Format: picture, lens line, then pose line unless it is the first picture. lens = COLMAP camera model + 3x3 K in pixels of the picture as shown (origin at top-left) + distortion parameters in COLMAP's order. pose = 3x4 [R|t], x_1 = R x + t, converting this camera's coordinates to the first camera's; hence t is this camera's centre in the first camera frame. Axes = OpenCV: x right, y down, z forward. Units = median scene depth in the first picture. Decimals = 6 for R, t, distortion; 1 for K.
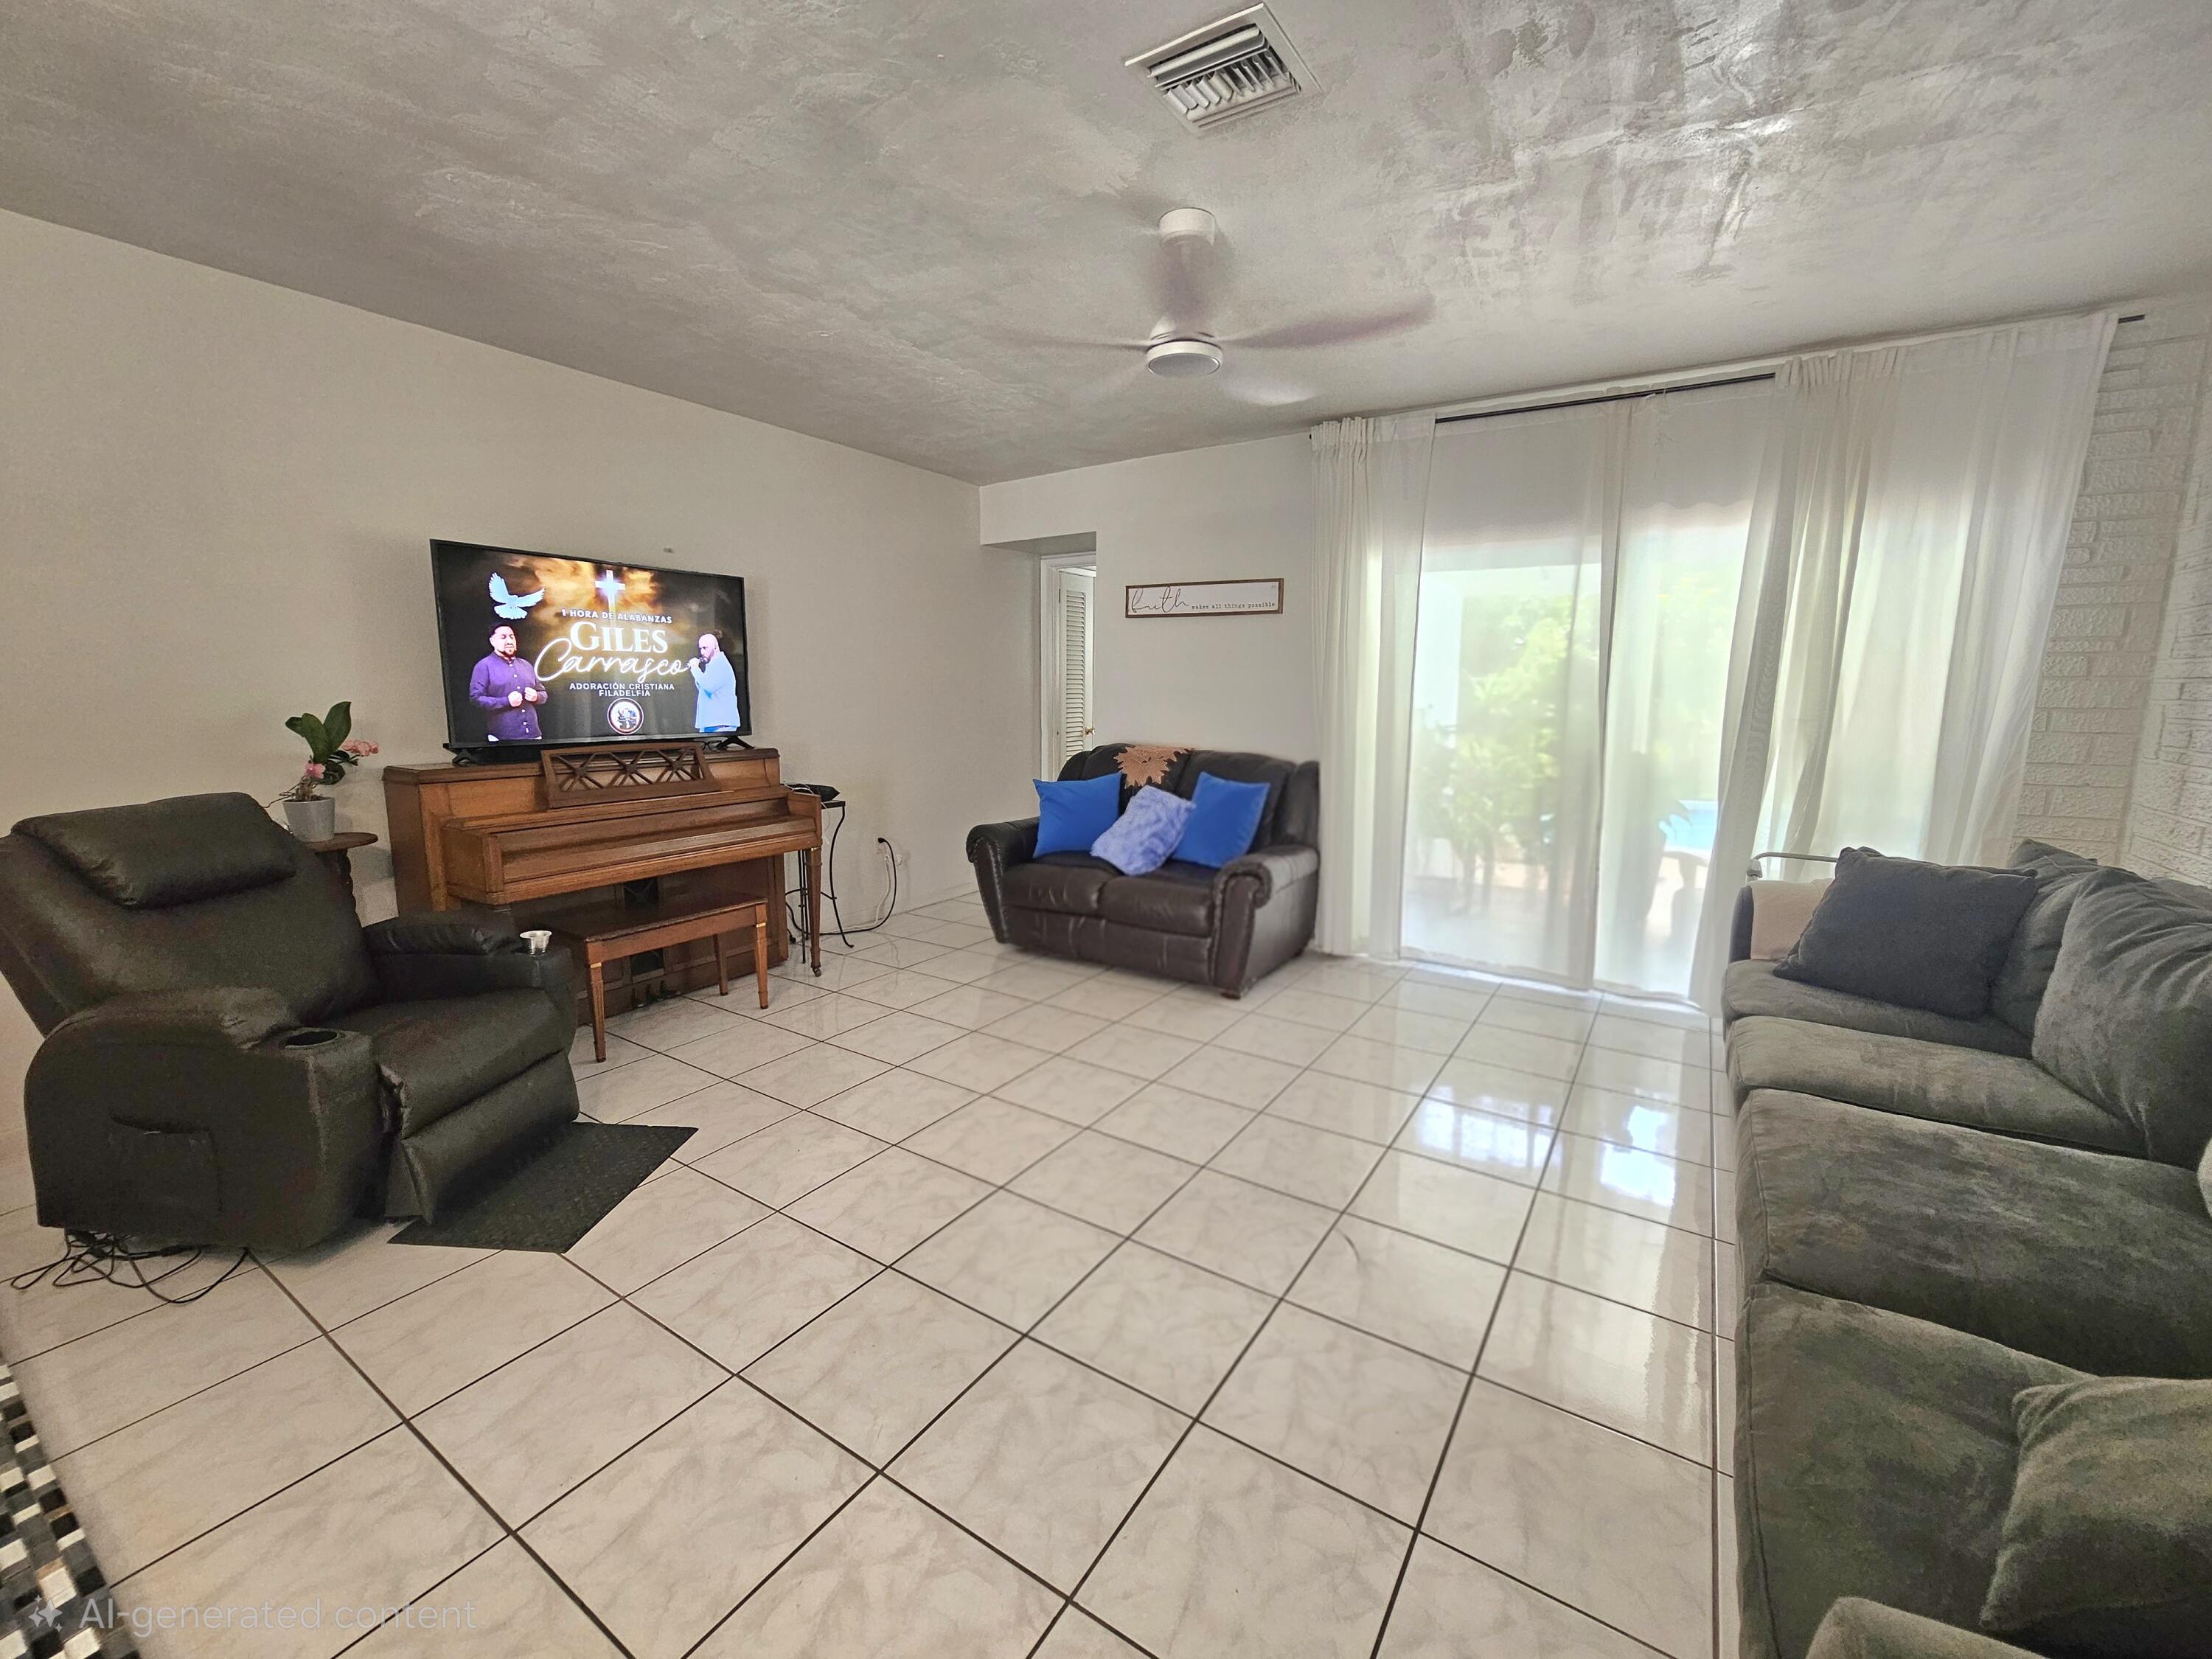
lens RADIAL K [[913.3, 0, 1106.0], [0, 913.3, 829.5], [0, 0, 1]] dist [0.000909, -0.000158]
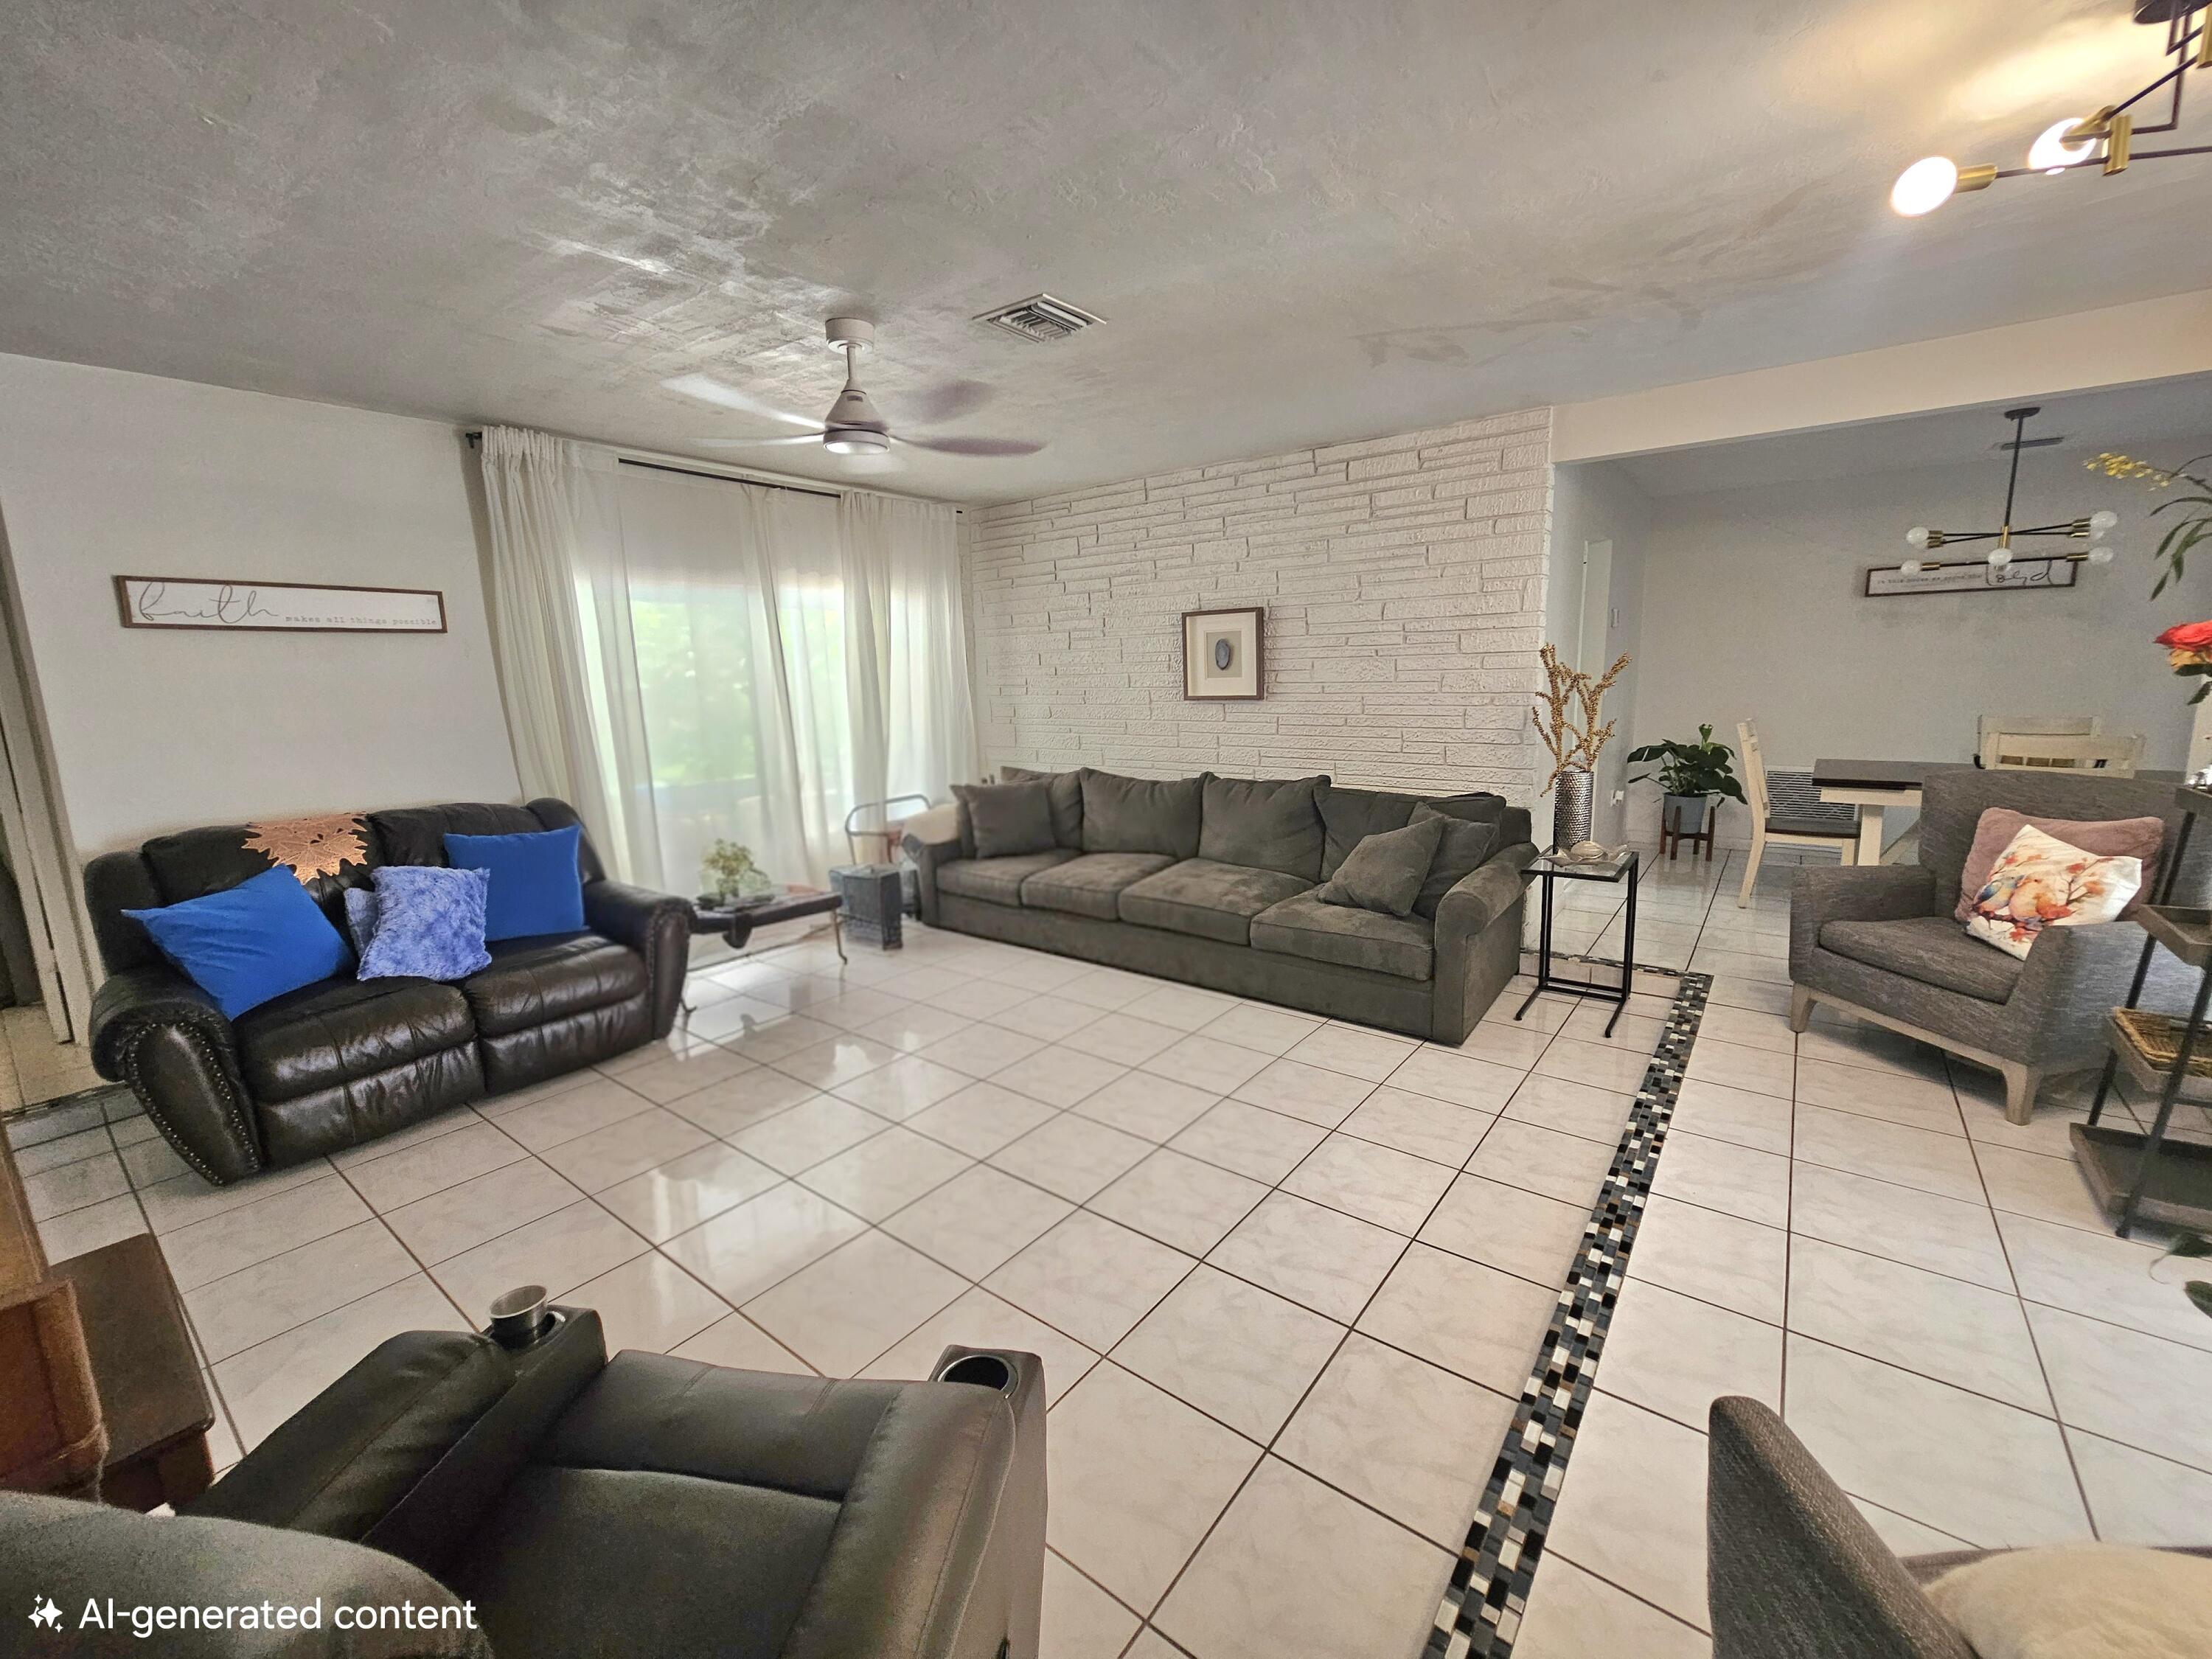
lens RADIAL K [[913.3, 0, 1106.0], [0, 913.3, 829.5], [0, 0, 1]] dist [0.000909, -0.000158]
pose [[0.096308, -0.180900, 0.978775, -0.742913], [0.183742, 0.969677, 0.161139, -0.106828], [-0.978245, 0.164323, 0.126627, 0.409550]]
